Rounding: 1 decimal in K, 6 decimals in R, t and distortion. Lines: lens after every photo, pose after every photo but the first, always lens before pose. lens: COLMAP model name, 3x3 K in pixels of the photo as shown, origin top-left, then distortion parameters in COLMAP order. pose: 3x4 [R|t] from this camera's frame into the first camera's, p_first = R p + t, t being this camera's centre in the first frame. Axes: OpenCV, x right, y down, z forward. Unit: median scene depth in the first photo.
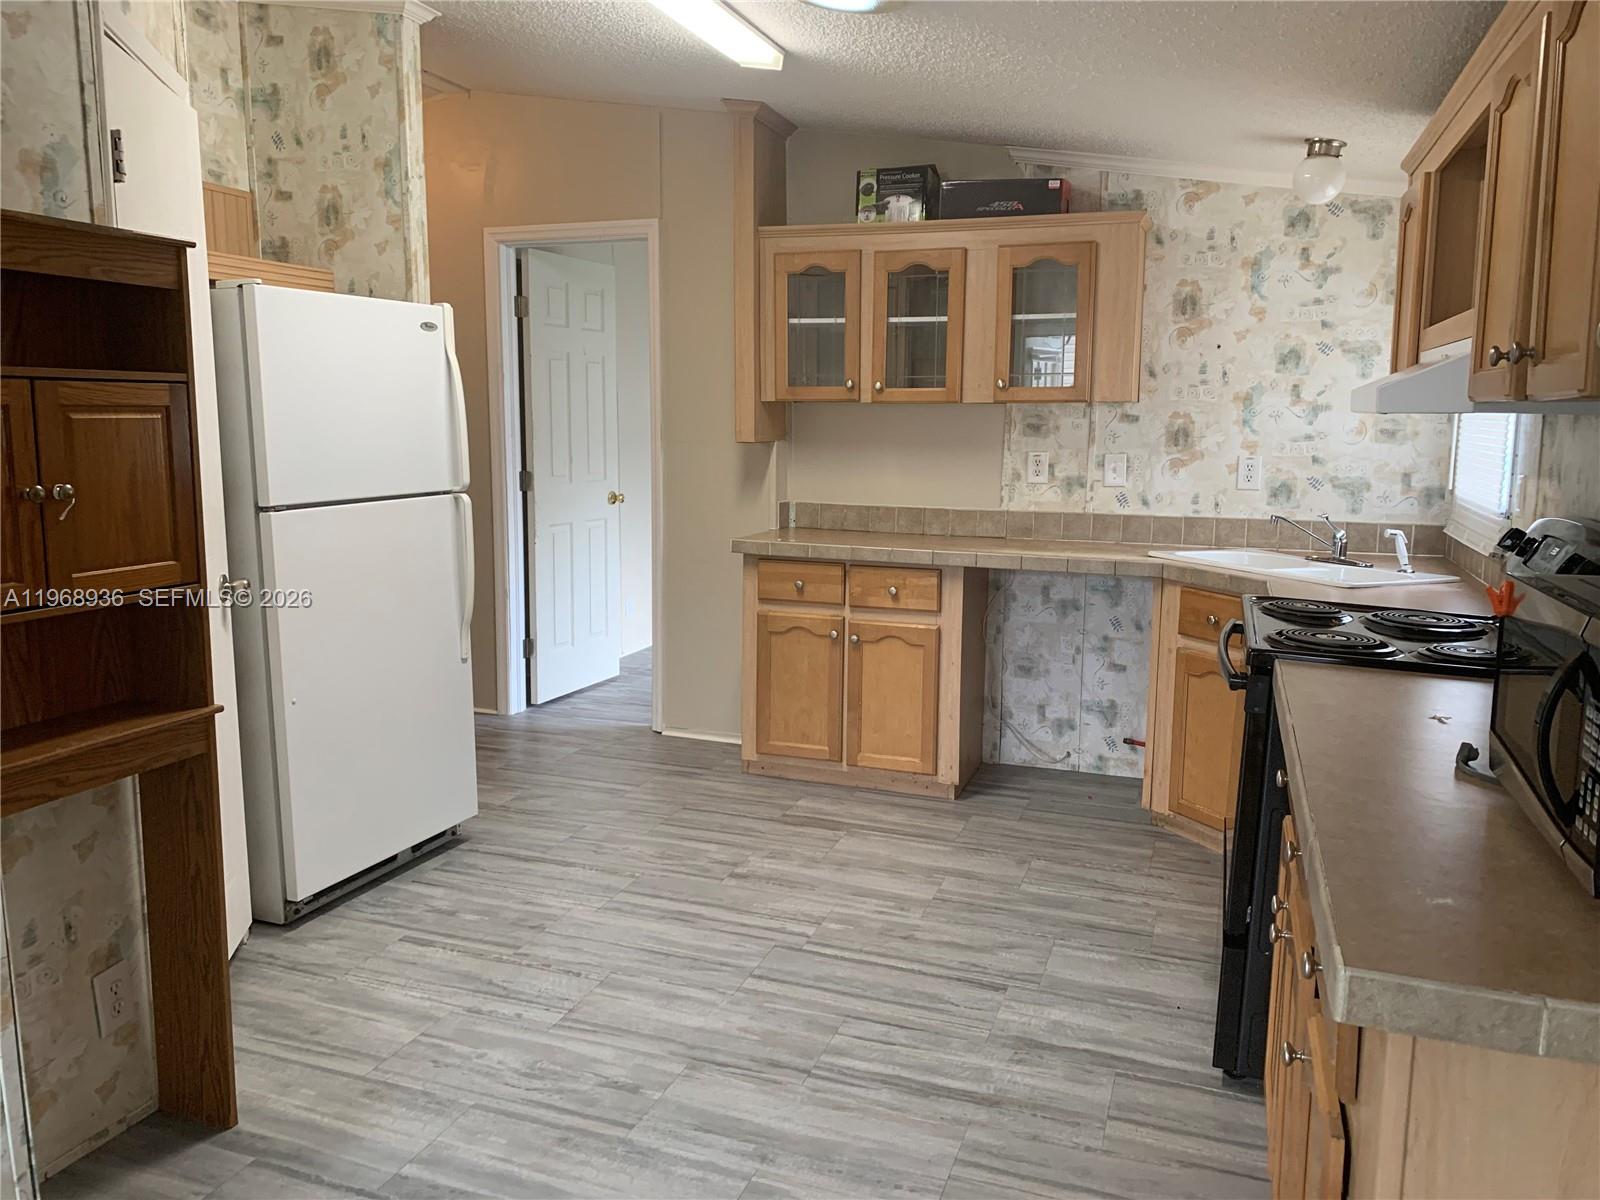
lens RADIAL K [[1231.8, 0, 800.0], [0, 1231.8, 600.0], [0, 0, 1]] dist [0.061321, -0.096094]
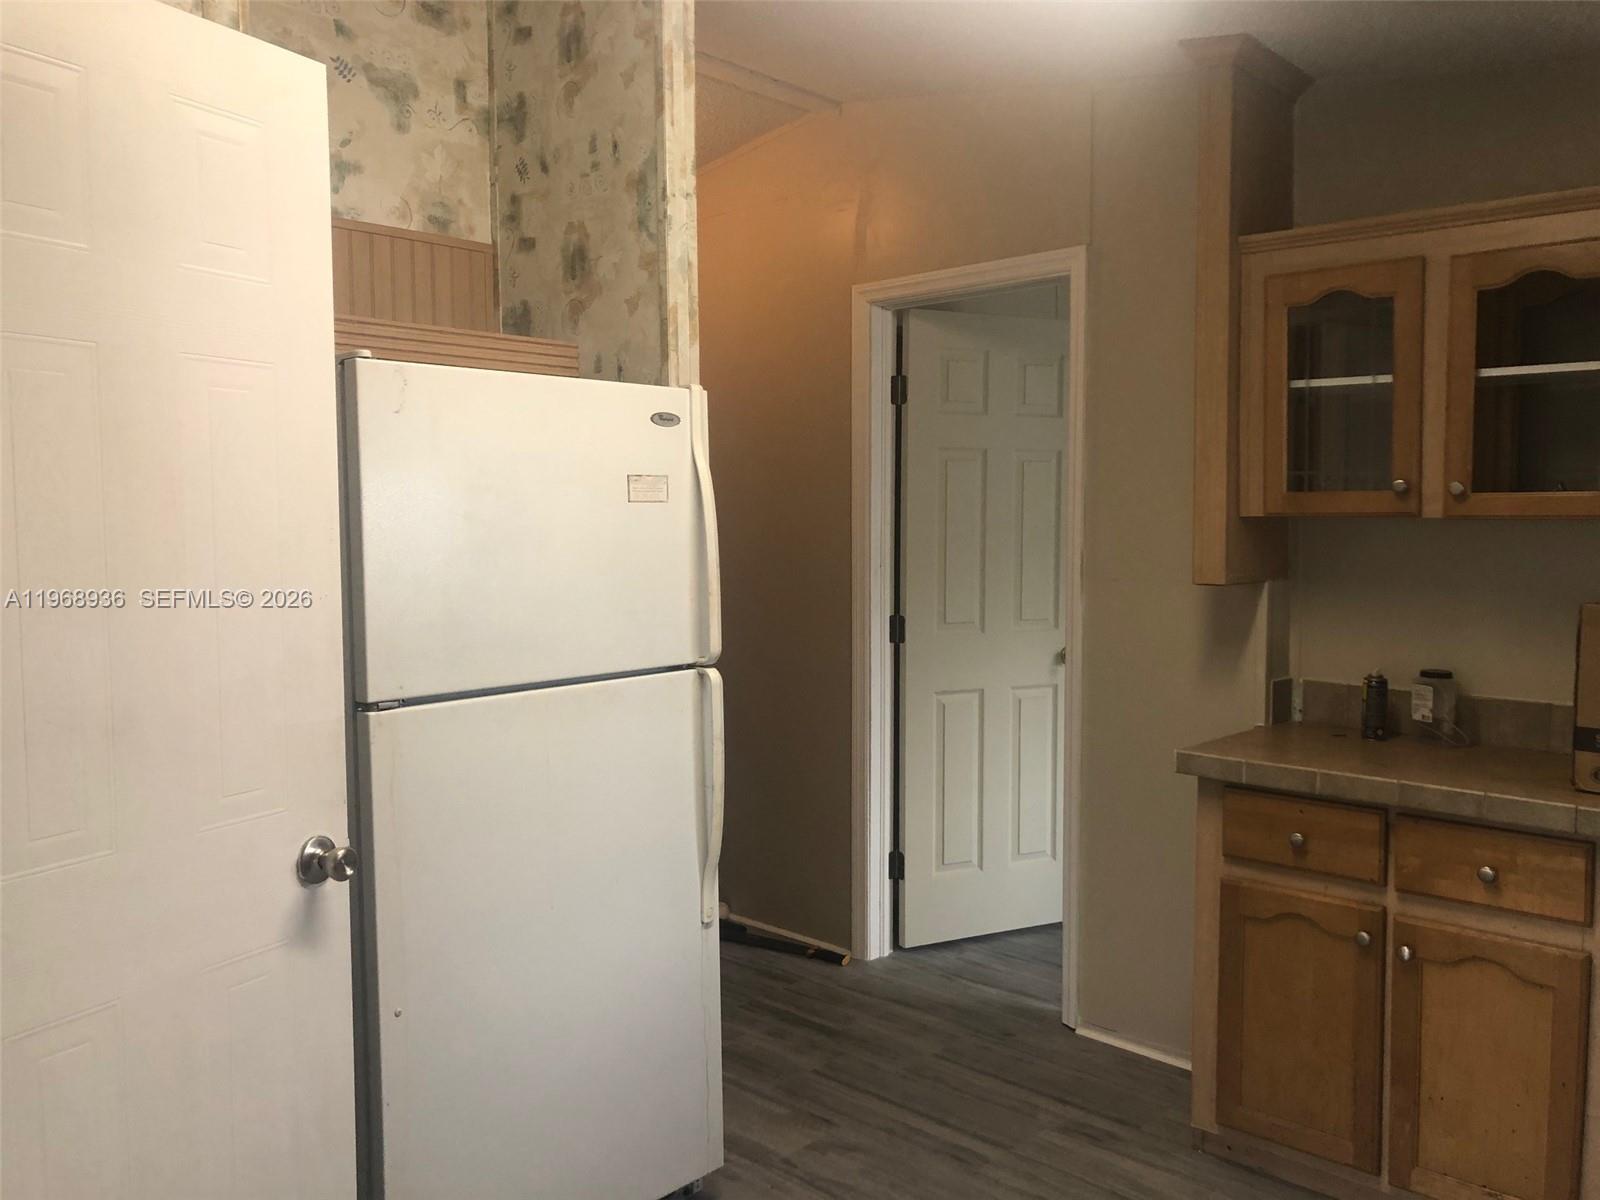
lens RADIAL K [[1301.7, 0, 801.9], [0, 1301.7, 584.6], [0, 0, 1]] dist [0.009721, 0.002785]
pose [[0.921497, 0.011188, -0.388224, 0.022454], [-0.047490, 0.995330, -0.084041, -0.074709], [0.385471, 0.095880, 0.917725, 0.389286]]
